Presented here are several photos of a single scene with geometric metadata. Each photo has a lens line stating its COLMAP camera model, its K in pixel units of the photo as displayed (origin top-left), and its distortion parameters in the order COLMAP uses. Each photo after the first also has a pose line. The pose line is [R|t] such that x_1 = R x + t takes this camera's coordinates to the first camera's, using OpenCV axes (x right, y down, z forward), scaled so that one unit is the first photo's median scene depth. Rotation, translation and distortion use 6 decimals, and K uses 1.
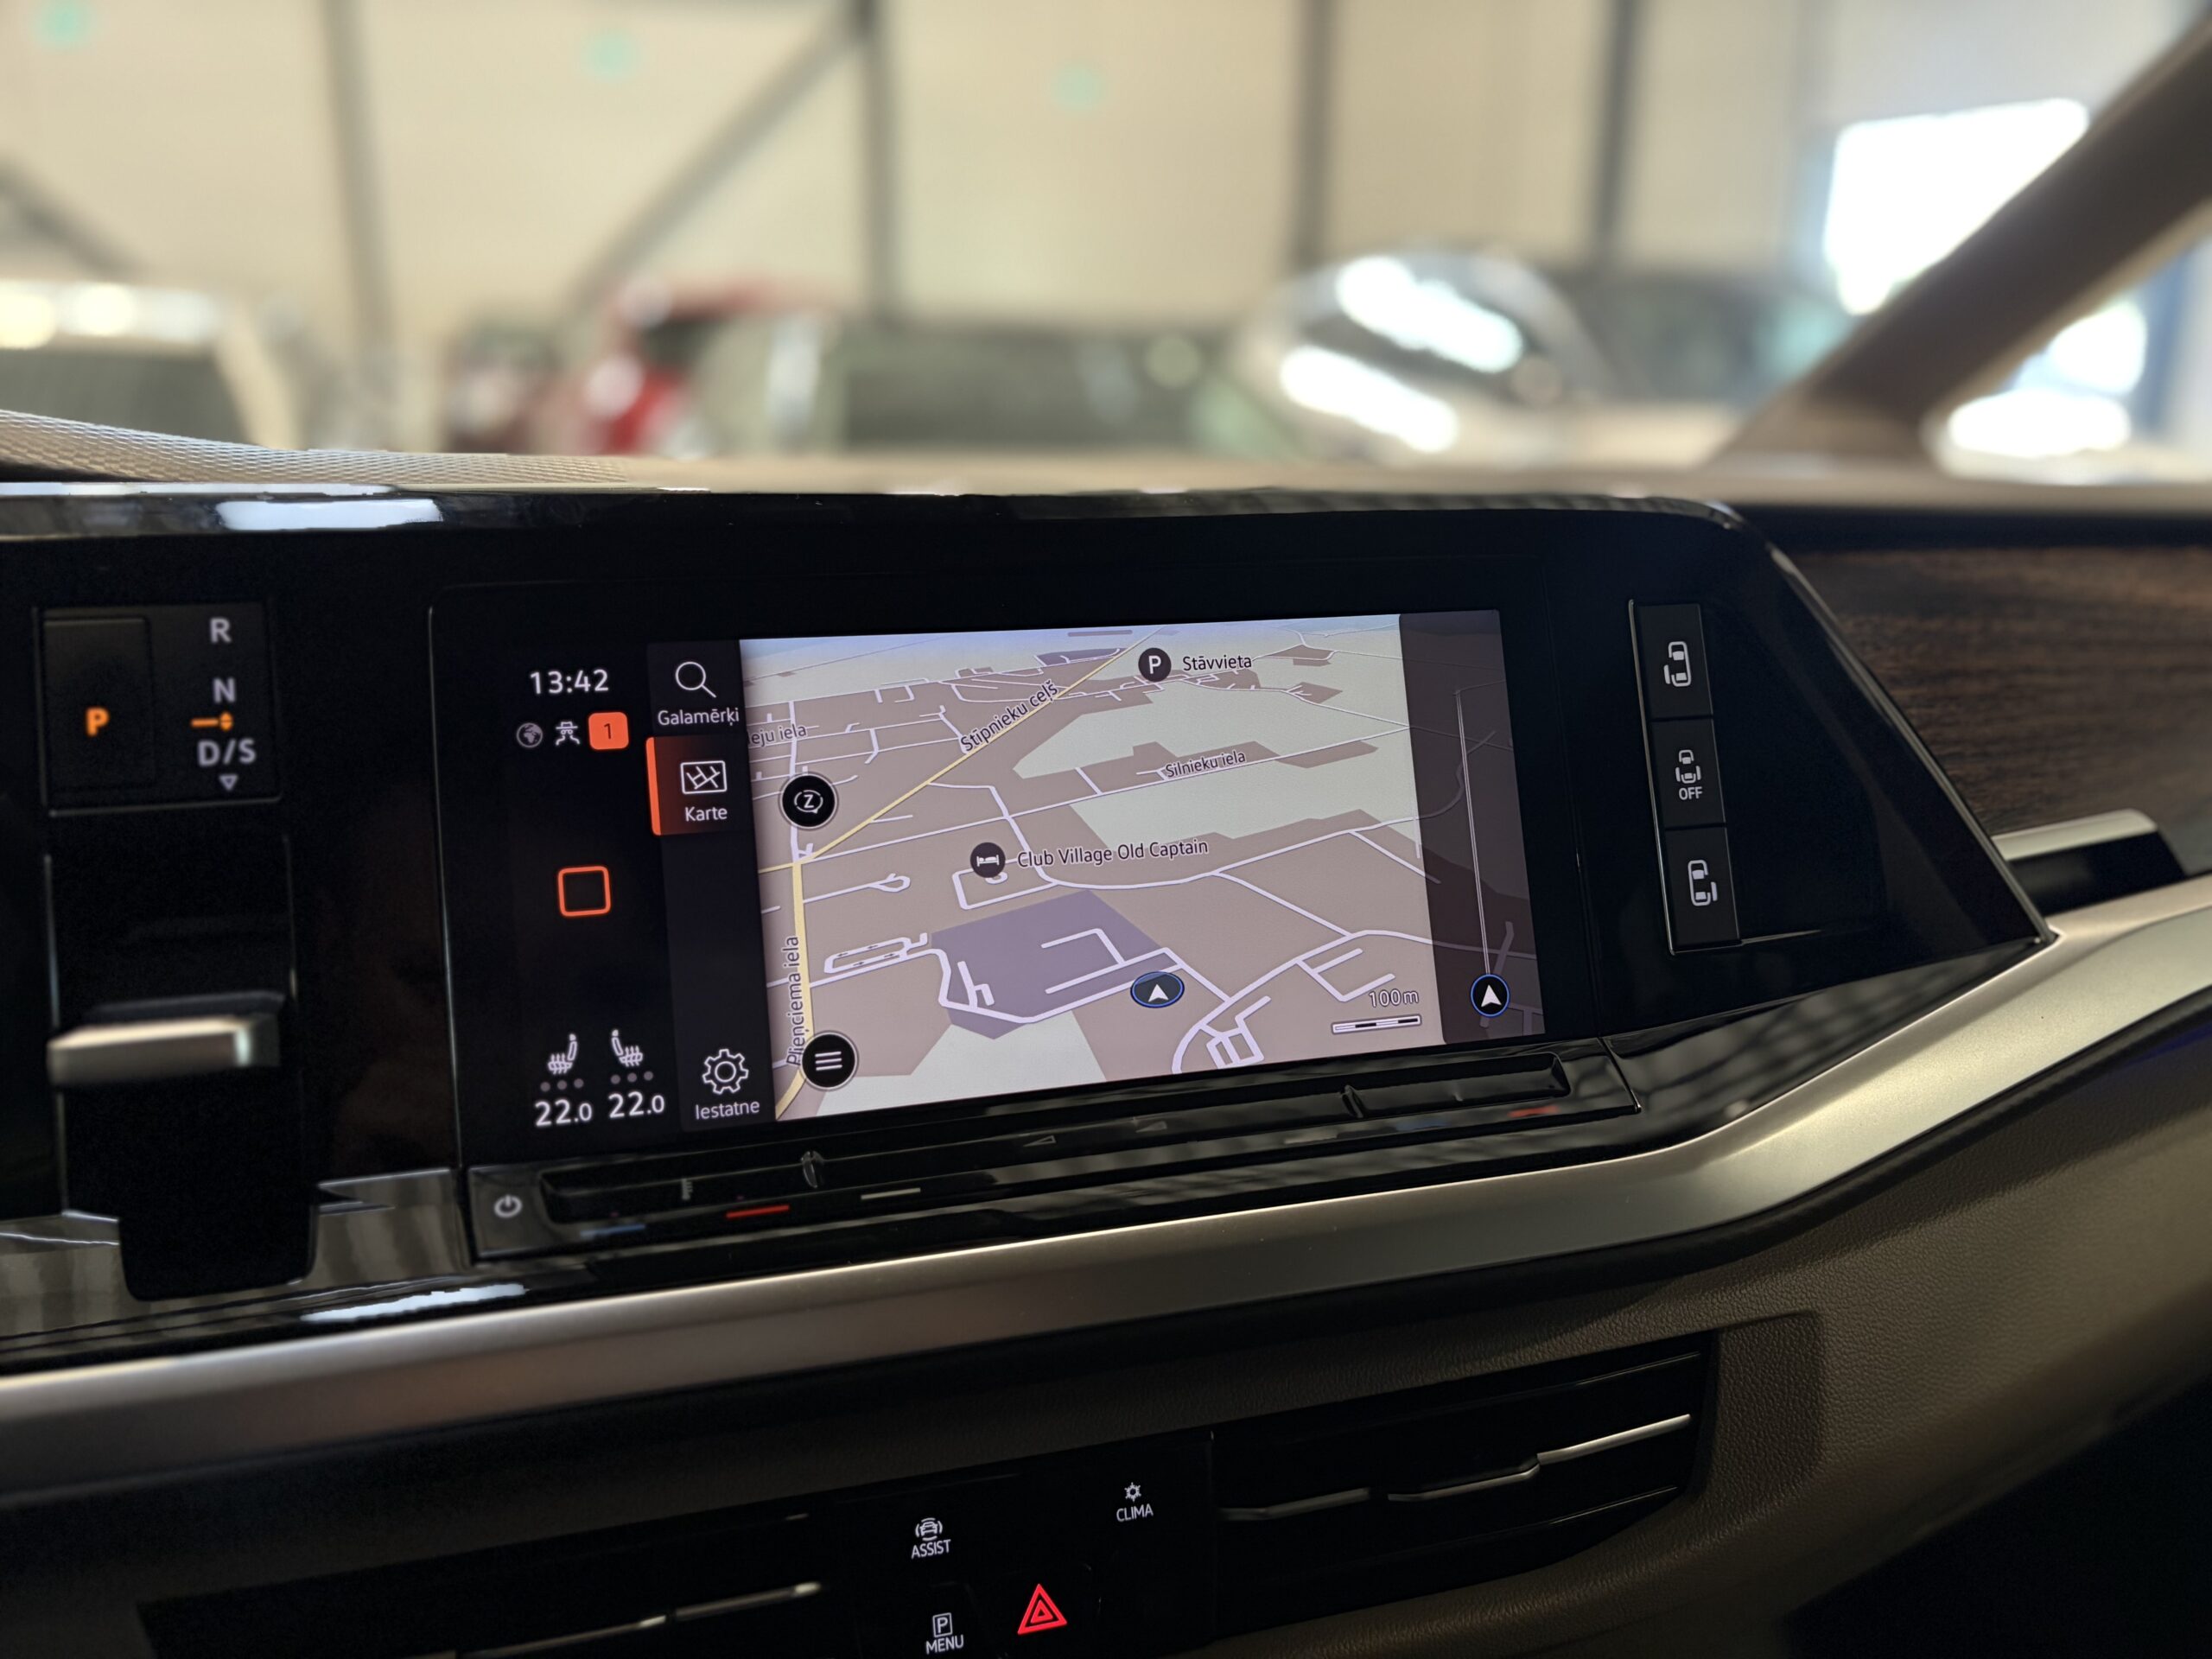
lens RADIAL K [[1699.3, 0, 1106.0], [0, 1699.3, 829.5], [0, 0, 1]] dist [0.003326, 0.008416]
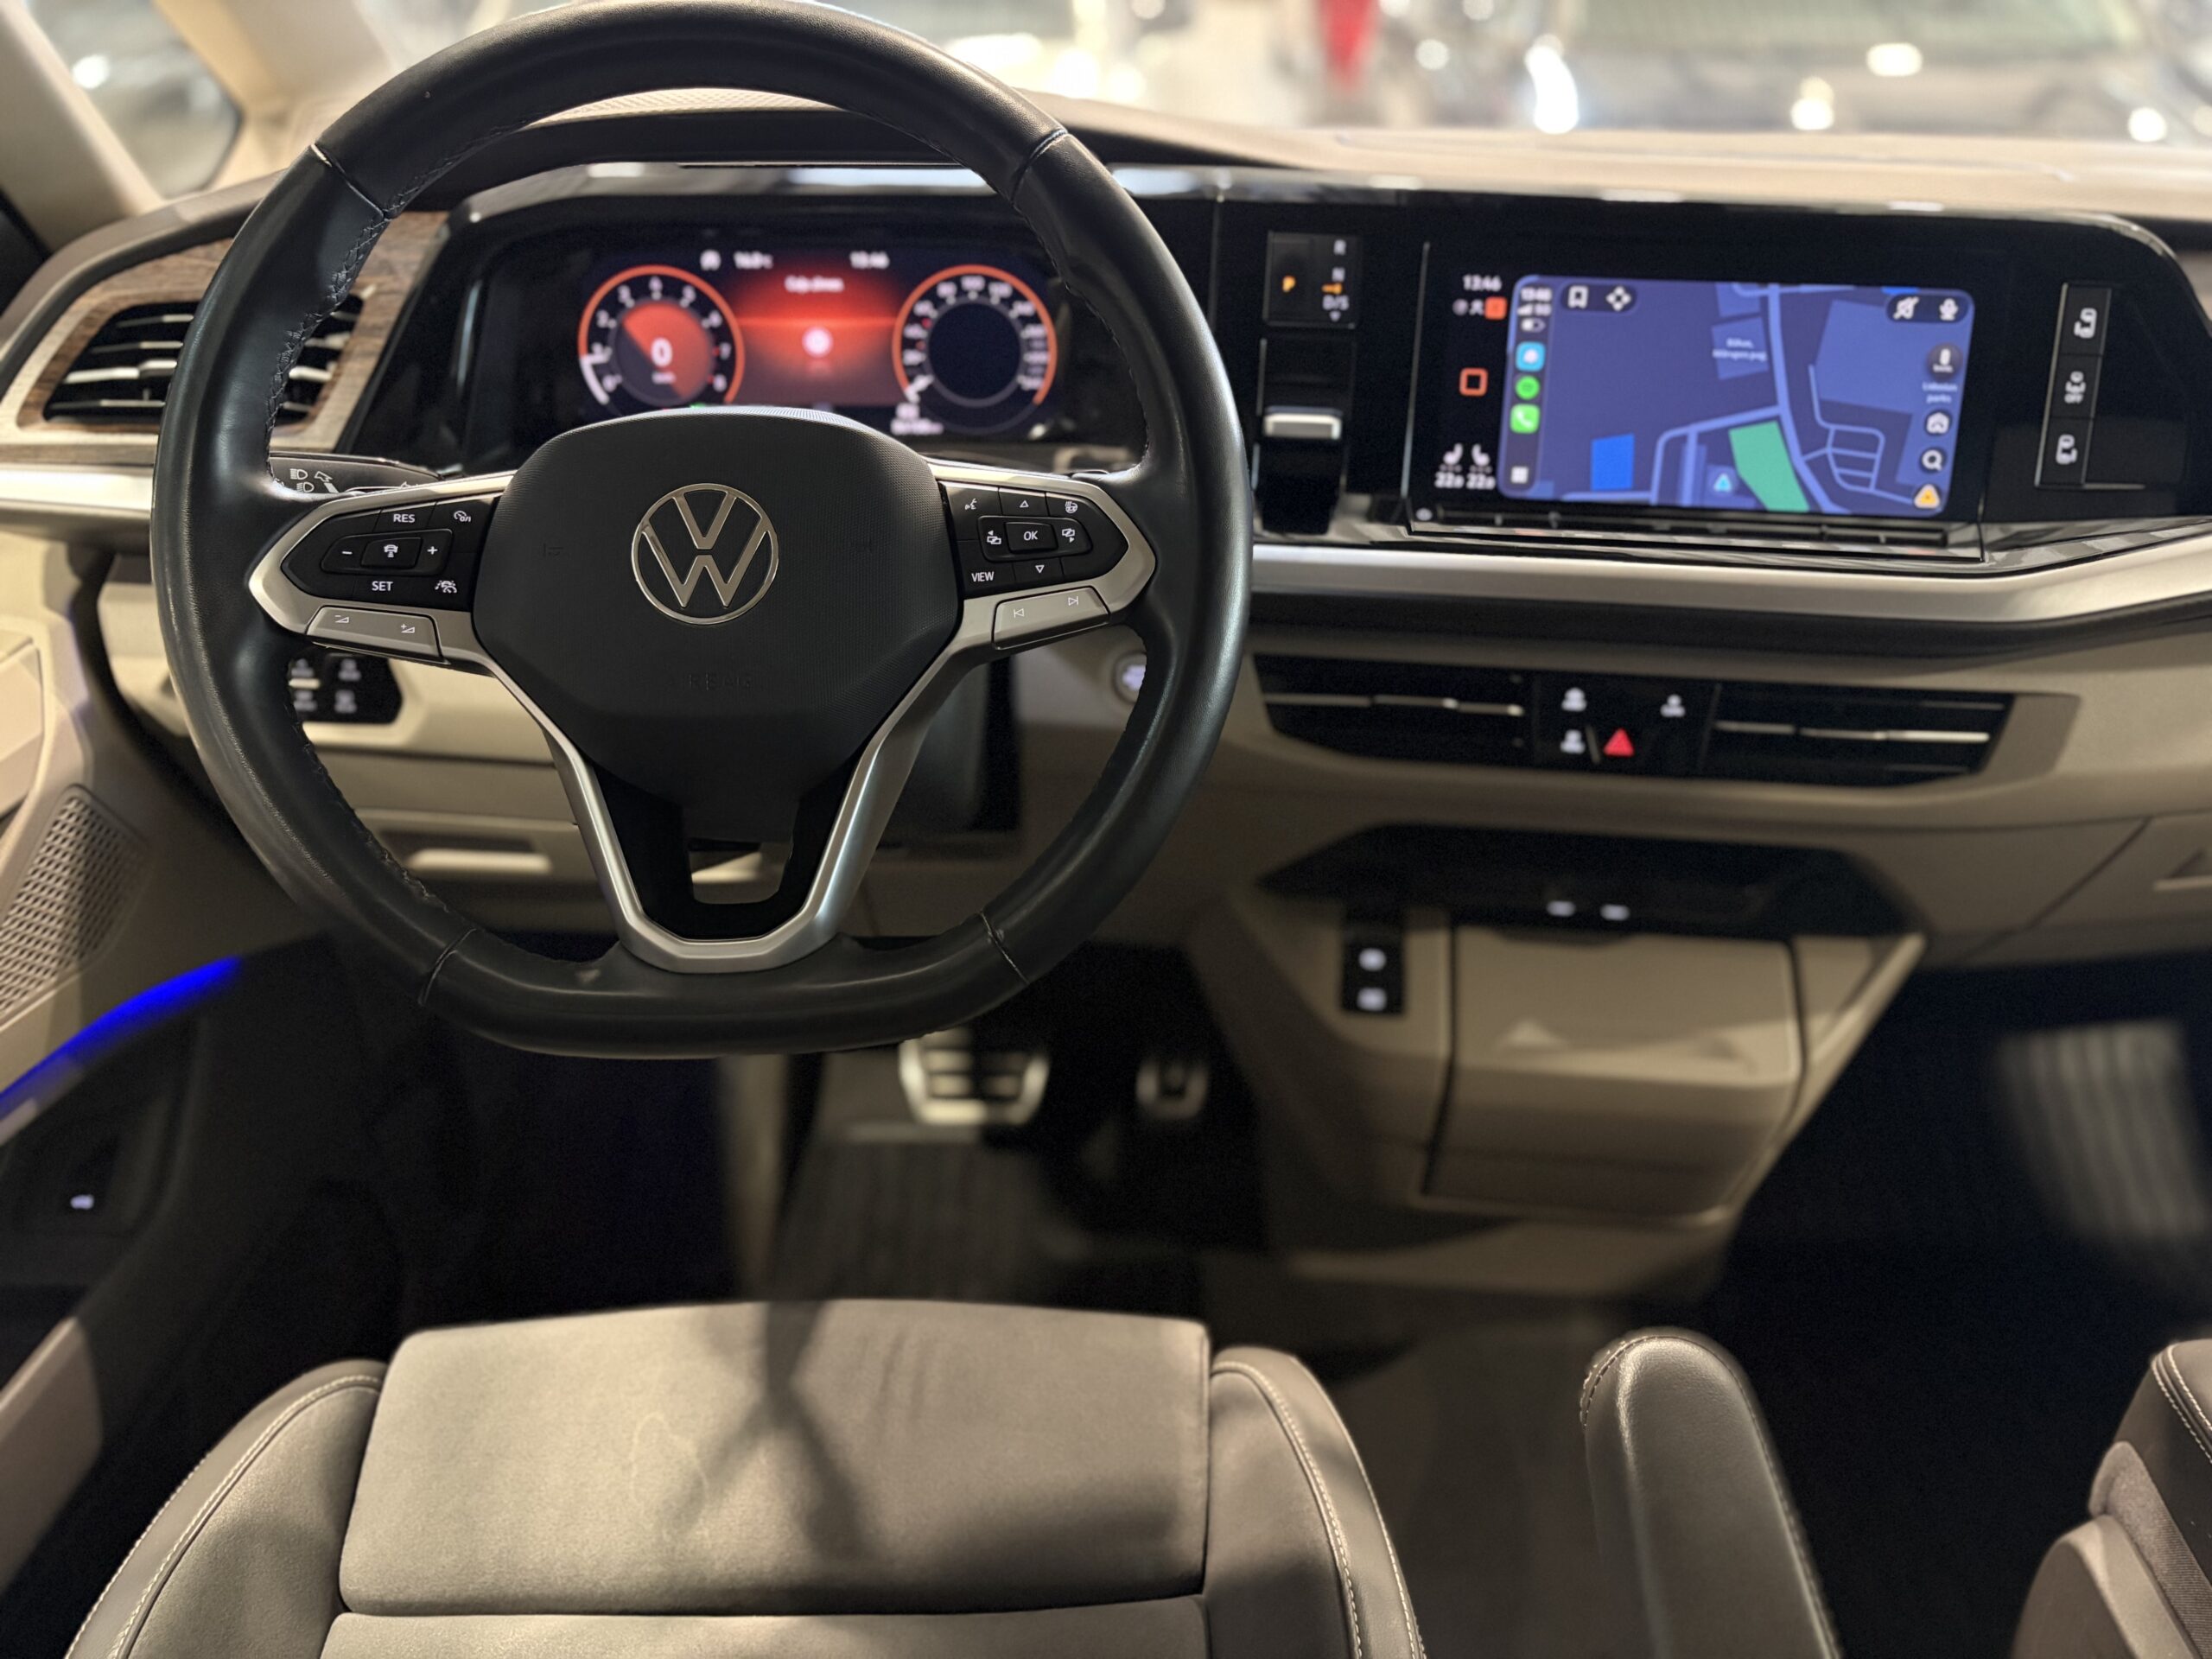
lens RADIAL K [[1699.3, 0, 1106.0], [0, 1699.3, 829.5], [0, 0, 1]] dist [0.003326, 0.008416]
pose [[0.923239, 0.199514, -0.328365, 0.084418], [-0.109118, 0.955575, 0.273805, 0.033714], [0.368405, -0.216957, 0.903995, -1.138143]]
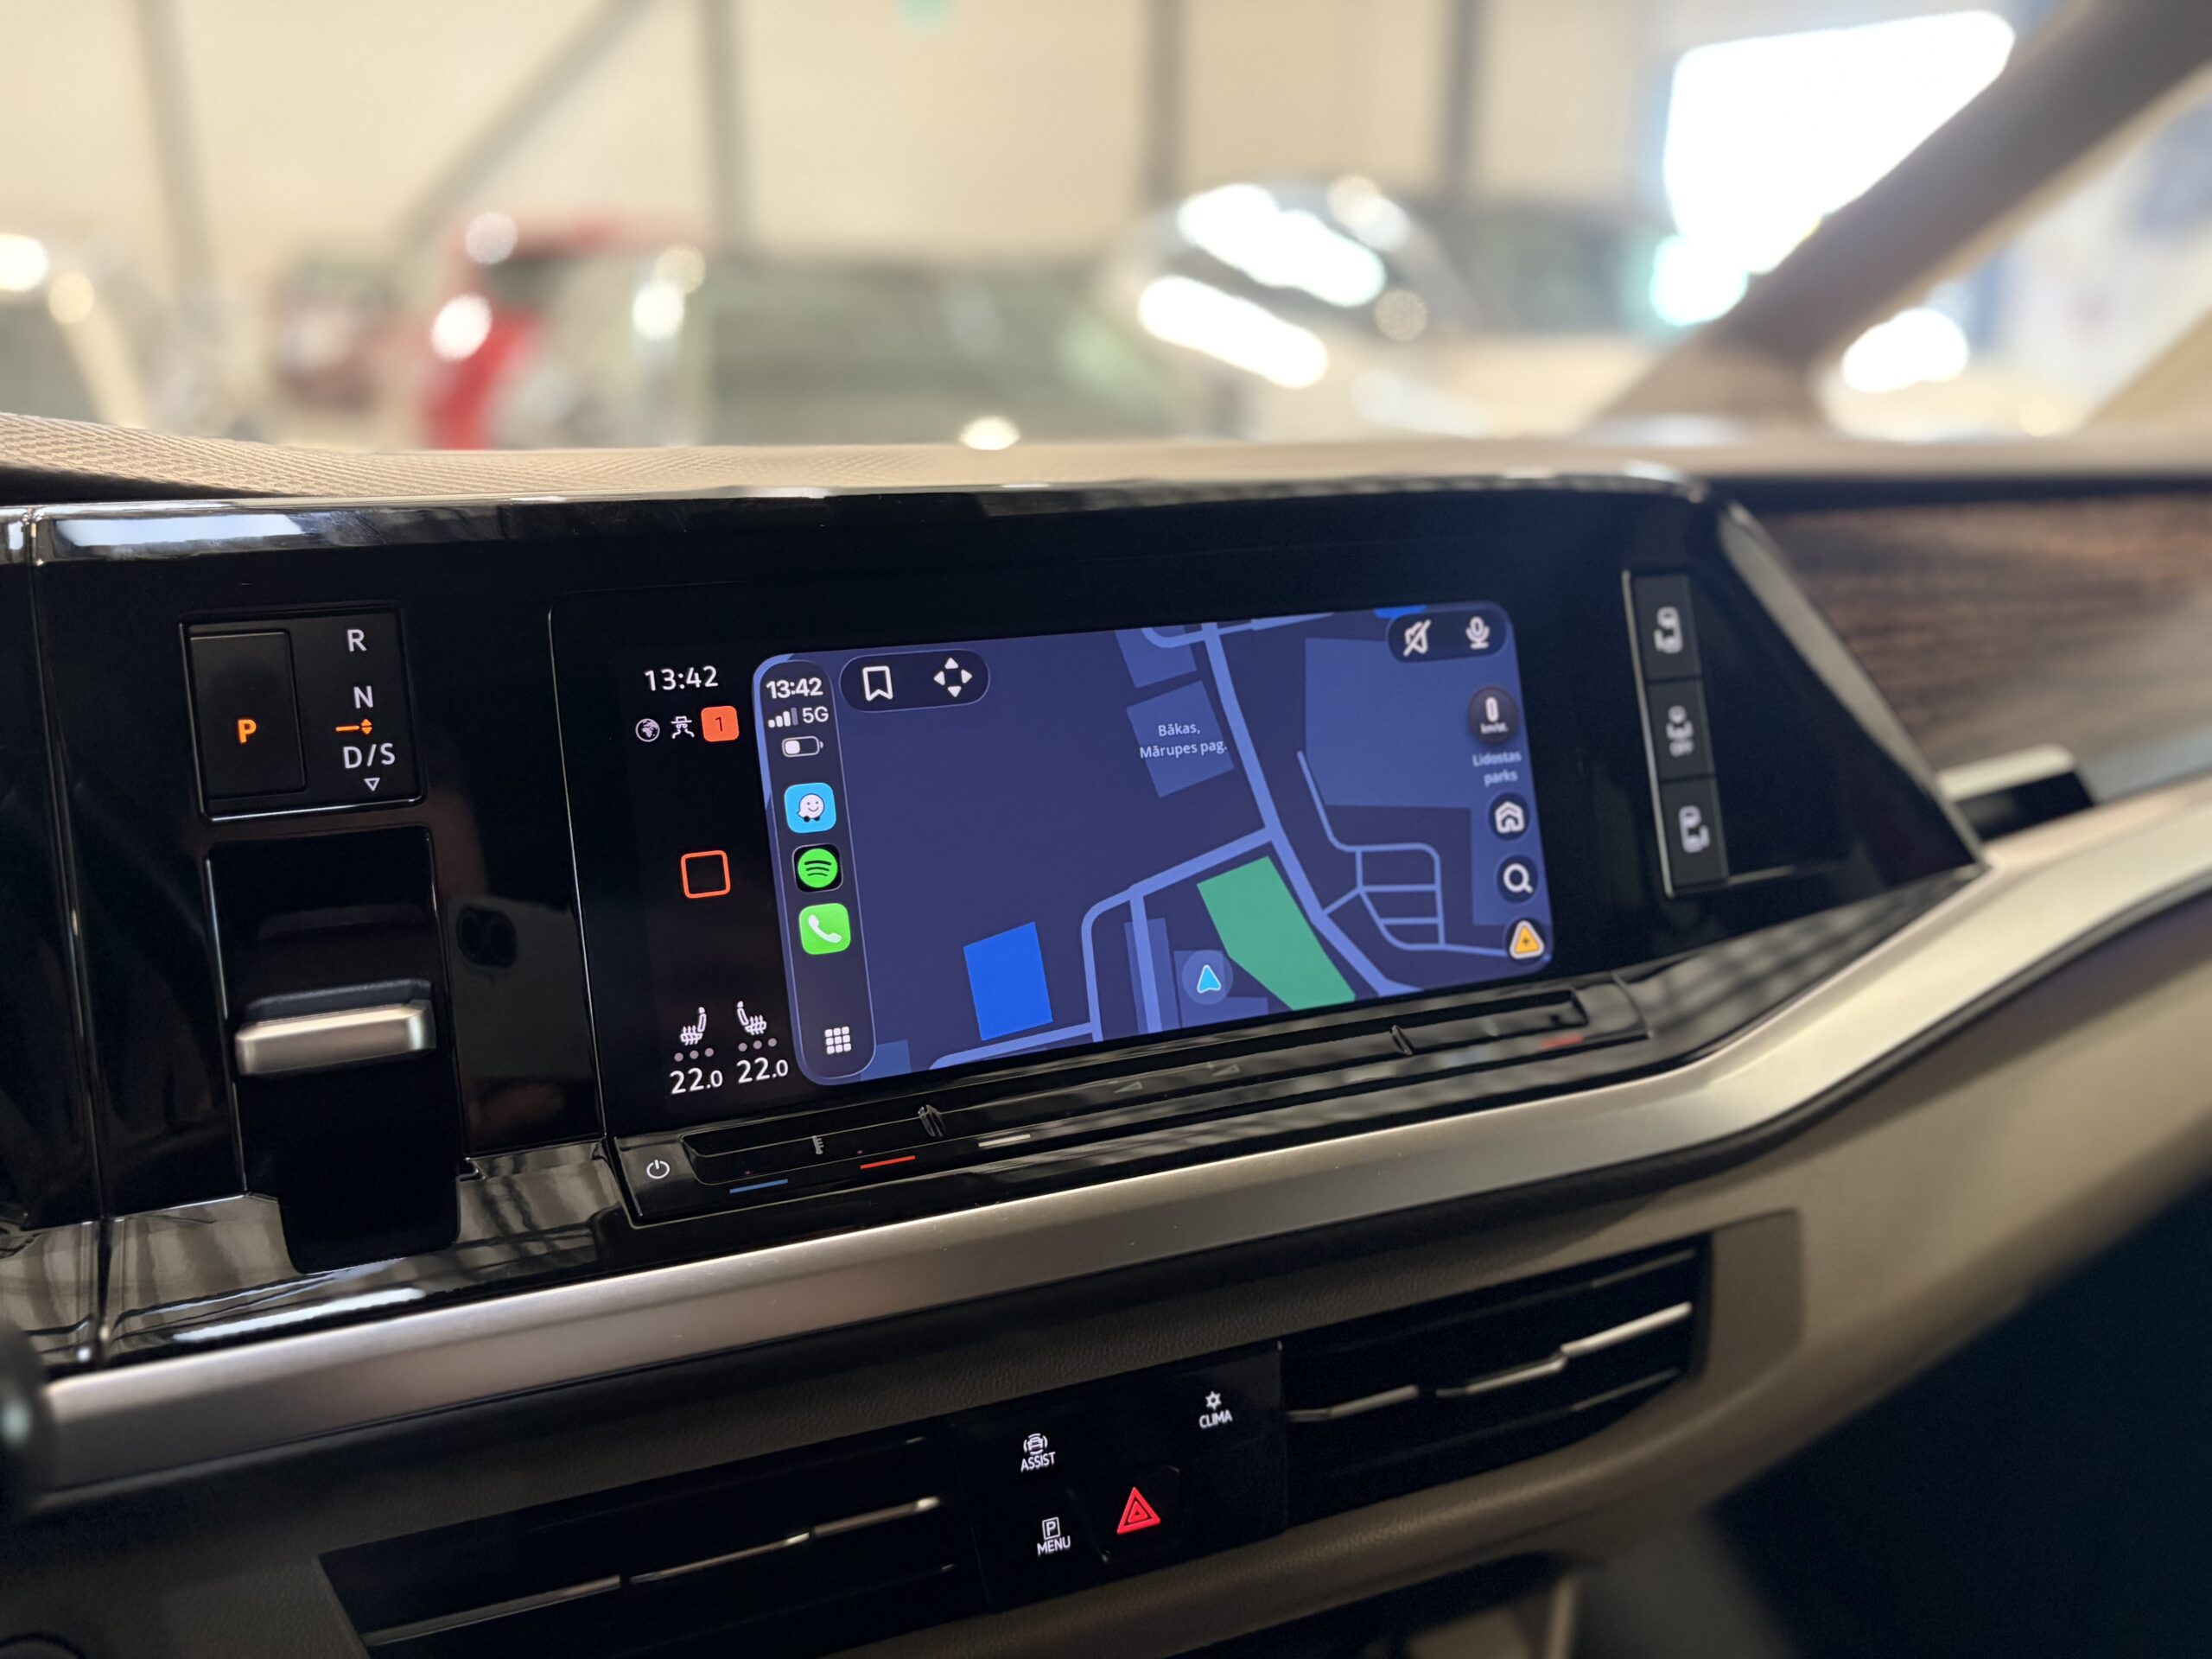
lens RADIAL K [[1708.6, 0, 1101.3], [0, 1708.6, 830.3], [0, 0, 1]] dist [0.009605, -0.003212]
pose [[0.996888, -0.031971, 0.072052, -0.115630], [0.029382, 0.998894, 0.036699, -0.020314], [-0.073146, -0.034468, 0.996725, -0.079622]]
